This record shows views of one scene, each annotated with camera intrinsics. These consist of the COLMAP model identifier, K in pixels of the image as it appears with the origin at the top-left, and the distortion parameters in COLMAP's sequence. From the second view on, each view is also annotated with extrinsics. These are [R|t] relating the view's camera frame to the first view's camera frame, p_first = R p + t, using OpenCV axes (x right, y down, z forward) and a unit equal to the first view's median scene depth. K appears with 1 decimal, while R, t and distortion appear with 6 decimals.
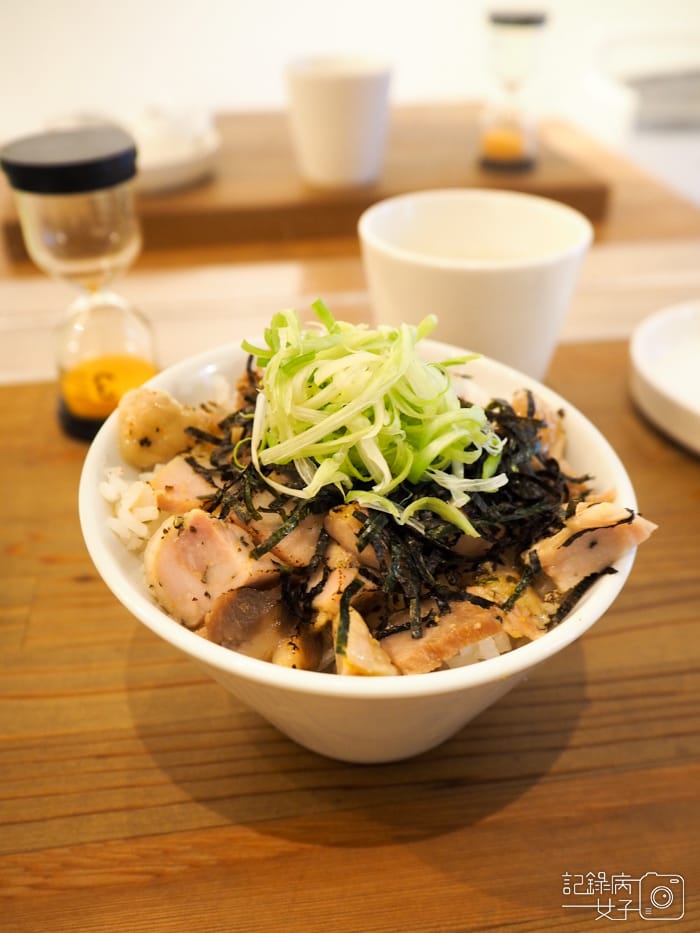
lens RADIAL K [[770.9, 0, 348.7], [0, 770.9, 386.0], [0, 0, 1]] dist [-0.010861, 0.000577]
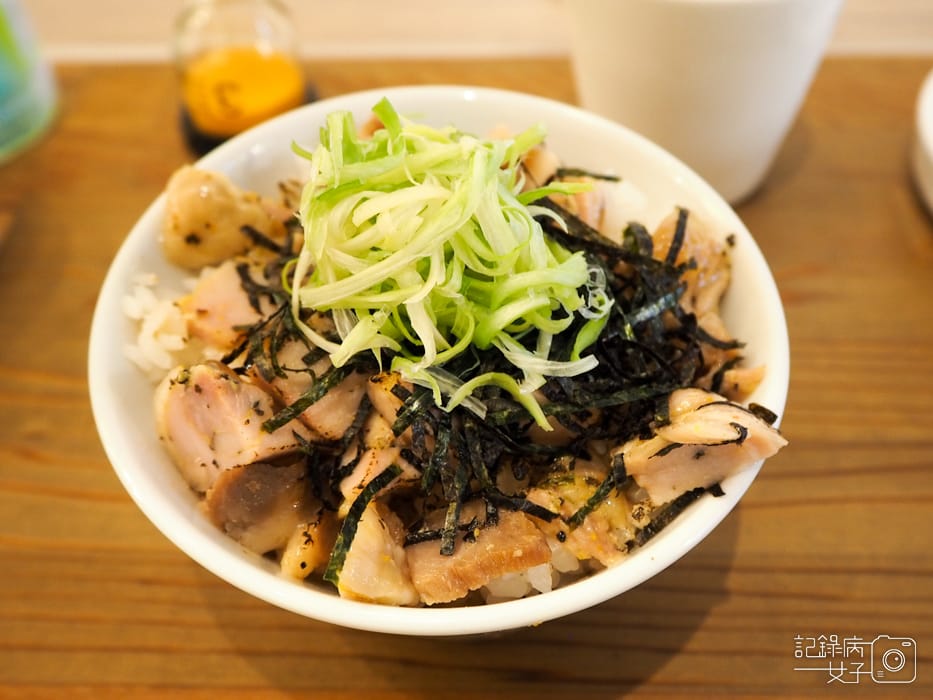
lens RADIAL K [[967.4, 0, 455.7], [0, 967.4, 247.8], [0, 0, 1]] dist [0.005712, -0.009480]
pose [[0.988833, 0.087653, -0.120528, 0.173800], [-0.064128, 0.980302, 0.186802, -0.164913], [0.134528, -0.176986, 0.974976, 0.053312]]
